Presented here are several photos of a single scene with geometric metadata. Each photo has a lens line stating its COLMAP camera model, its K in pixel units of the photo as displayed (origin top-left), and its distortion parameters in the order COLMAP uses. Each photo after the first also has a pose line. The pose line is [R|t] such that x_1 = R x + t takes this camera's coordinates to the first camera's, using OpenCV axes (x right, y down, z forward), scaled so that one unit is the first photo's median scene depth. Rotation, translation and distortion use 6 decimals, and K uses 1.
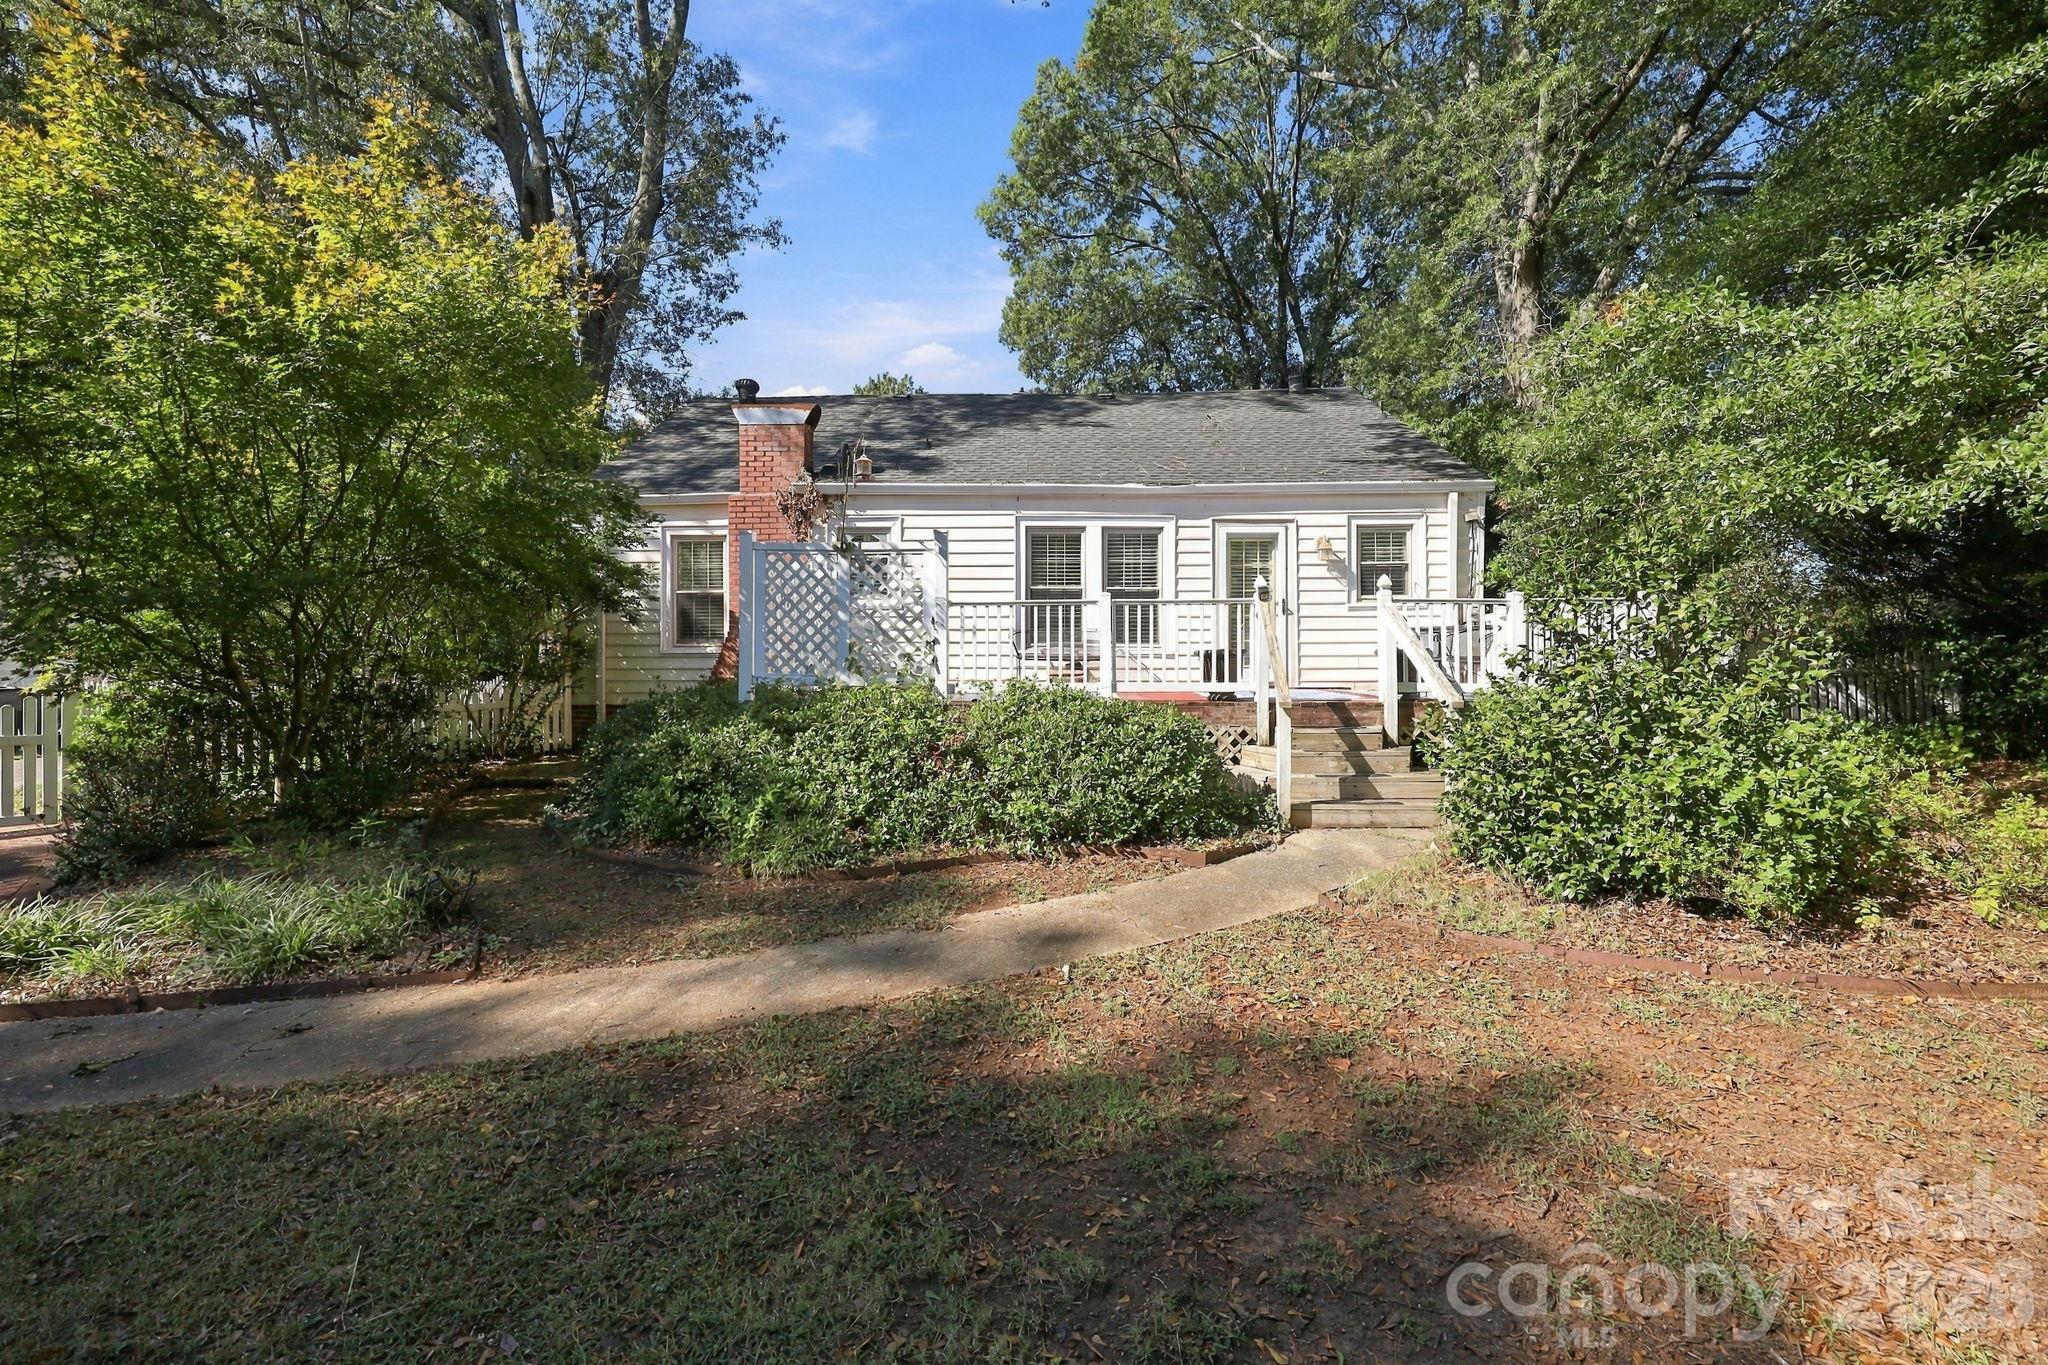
lens RADIAL K [[817.0, 0, 1024.0], [0, 817.0, 682.5], [0, 0, 1]] dist [-0.001188, -0.000199]
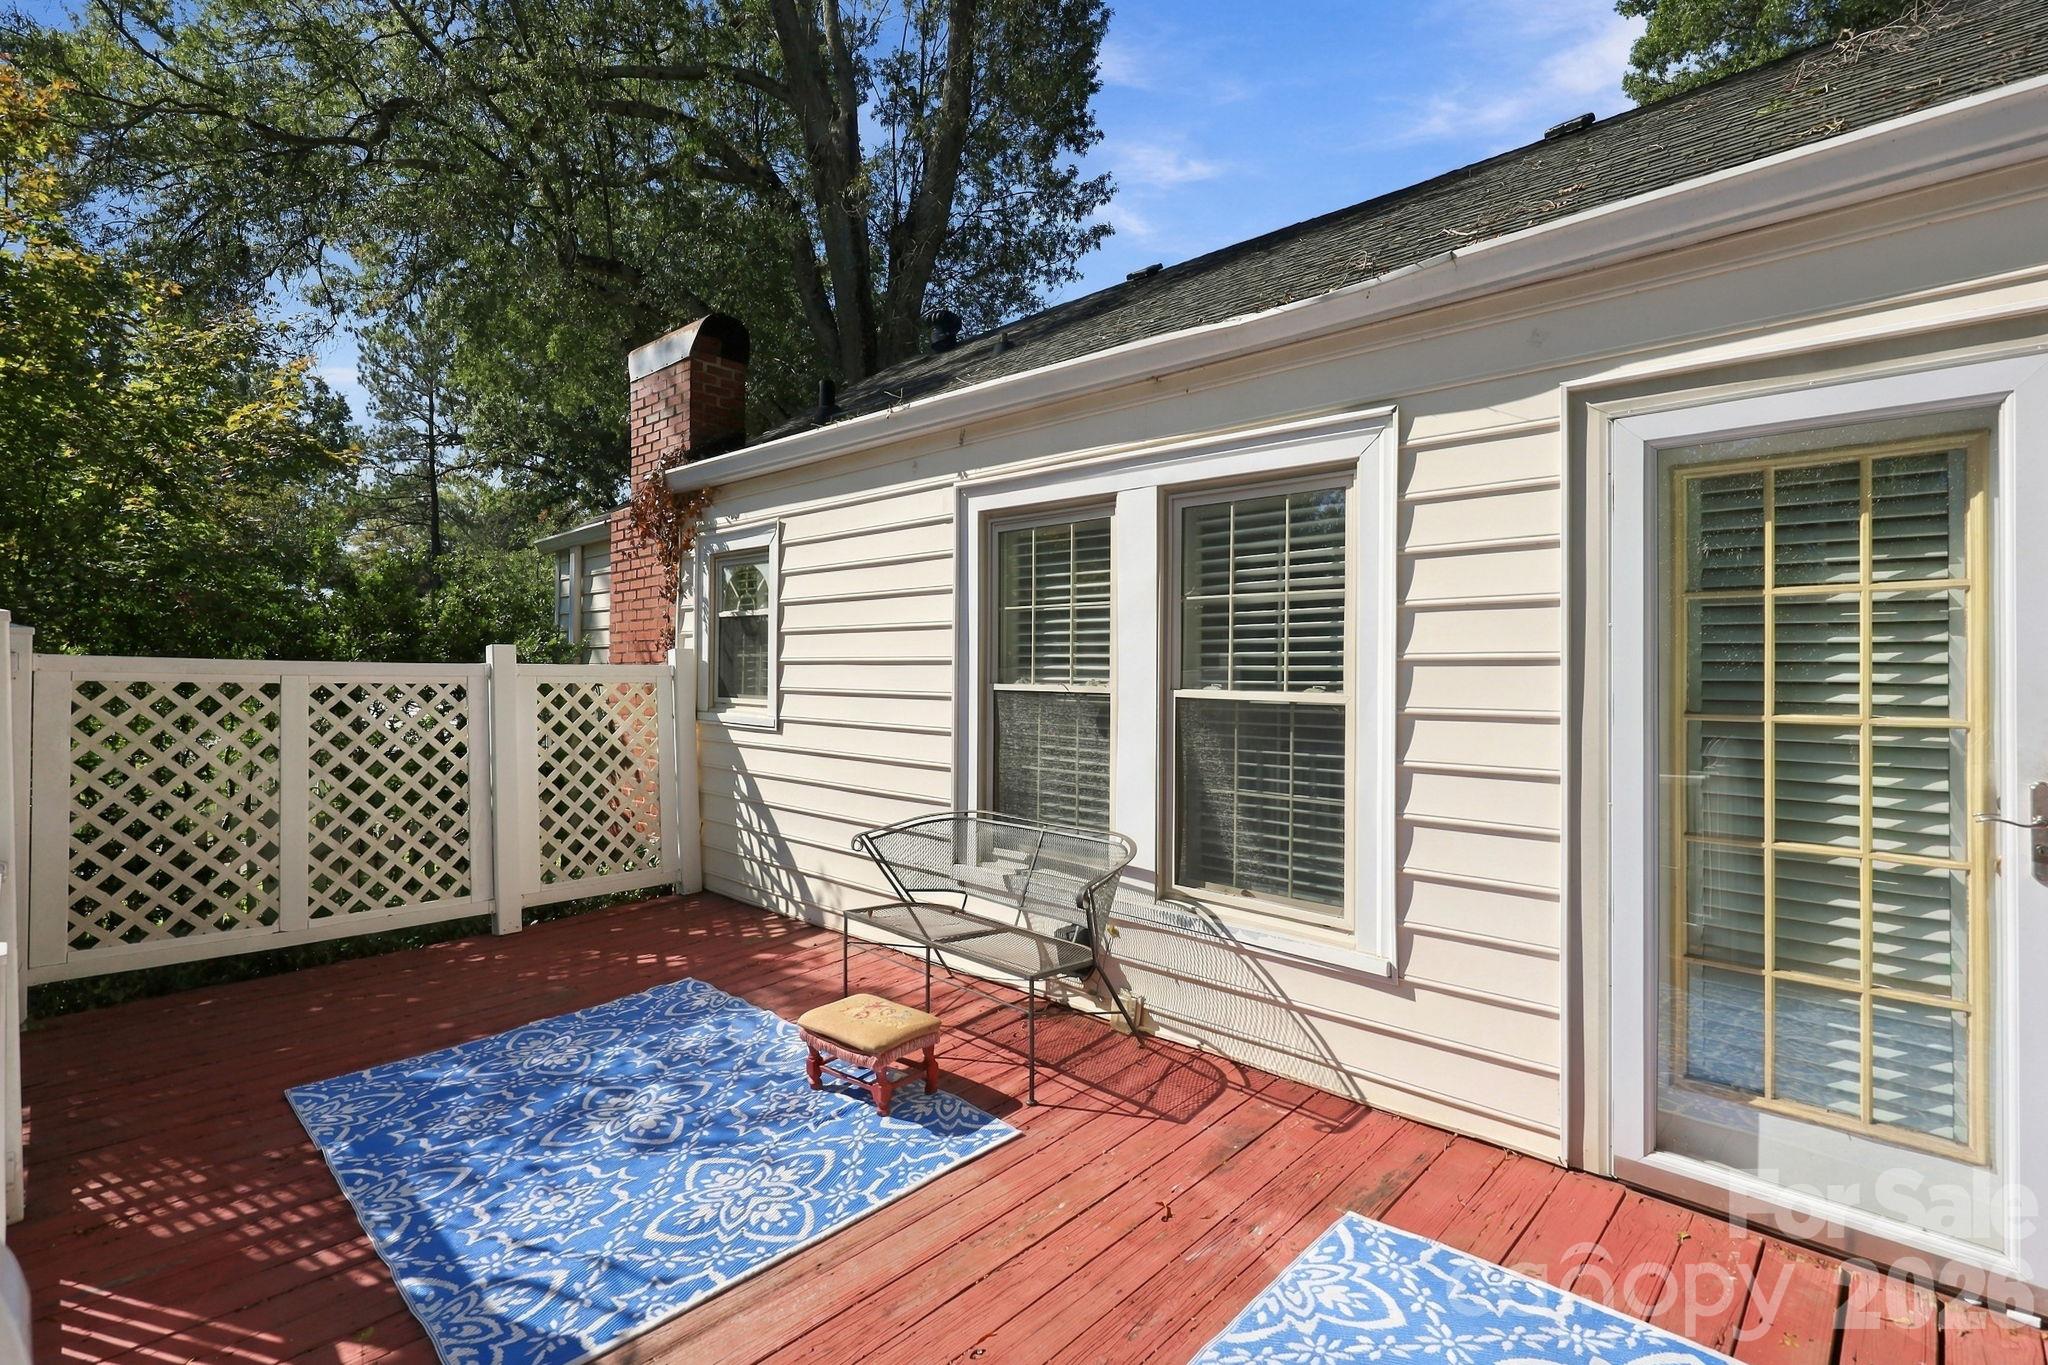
lens RADIAL K [[939.8, 0, 1047.6], [0, 939.8, 683.8], [0, 0, 1]] dist [-0.001547, -0.000104]
pose [[0.762603, 0.013417, -0.646728, 0.288041], [-0.017623, 0.999845, -0.000038, -0.119492], [0.646627, 0.011426, 0.762721, 0.719521]]
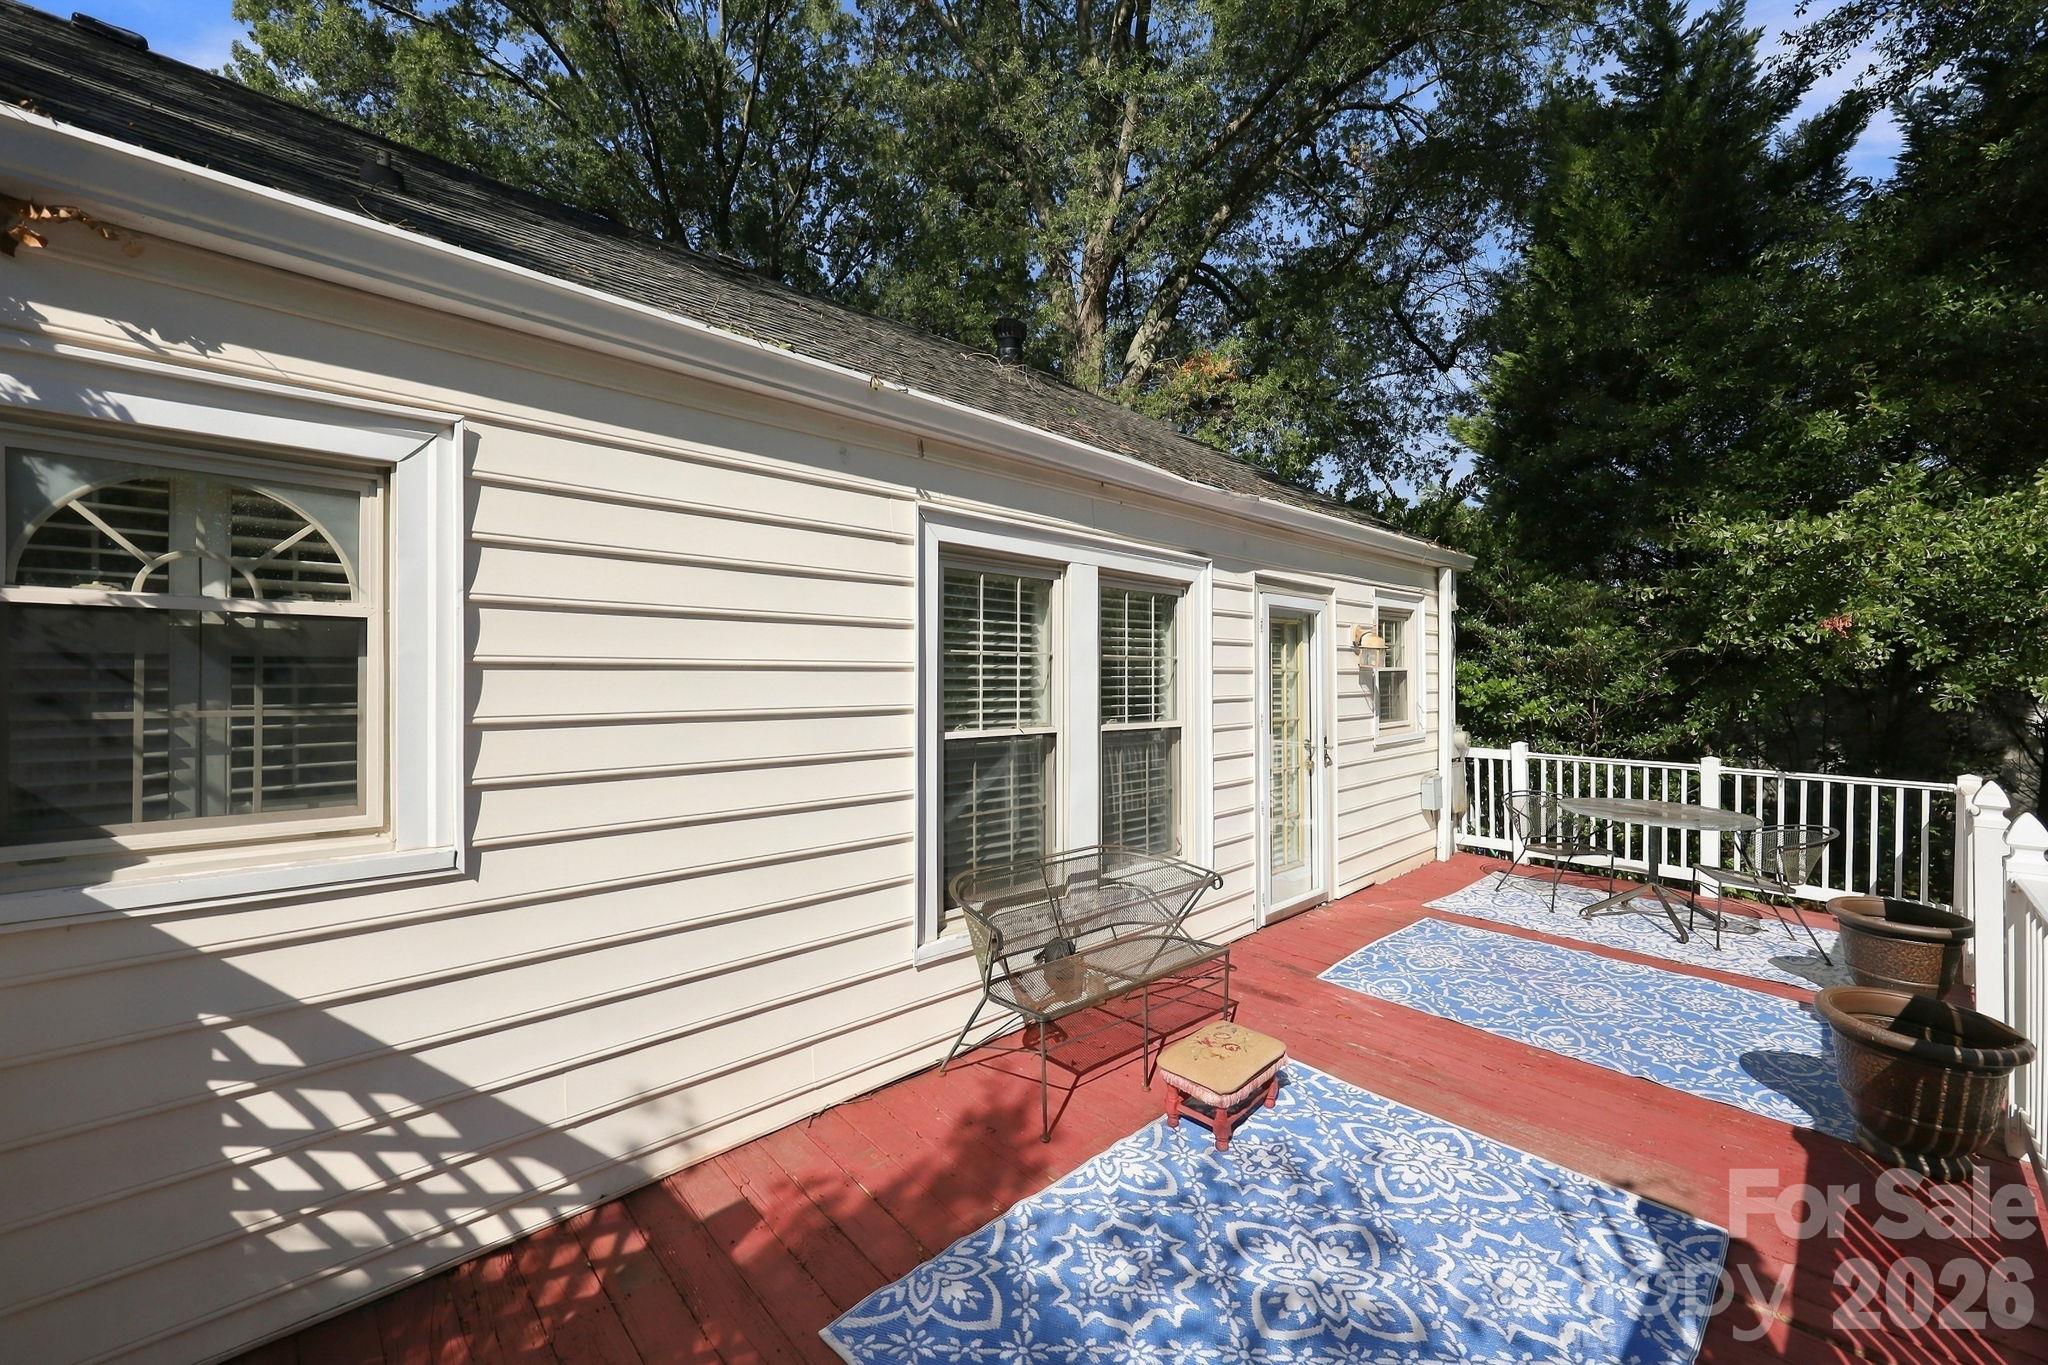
lens RADIAL K [[817.0, 0, 1024.0], [0, 817.0, 682.5], [0, 0, 1]] dist [-0.001188, -0.000199]
pose [[0.693976, -0.005842, 0.719975, -0.202944], [0.010474, 0.999943, -0.001982, -0.137855], [-0.719922, 0.008917, 0.693997, 0.767567]]
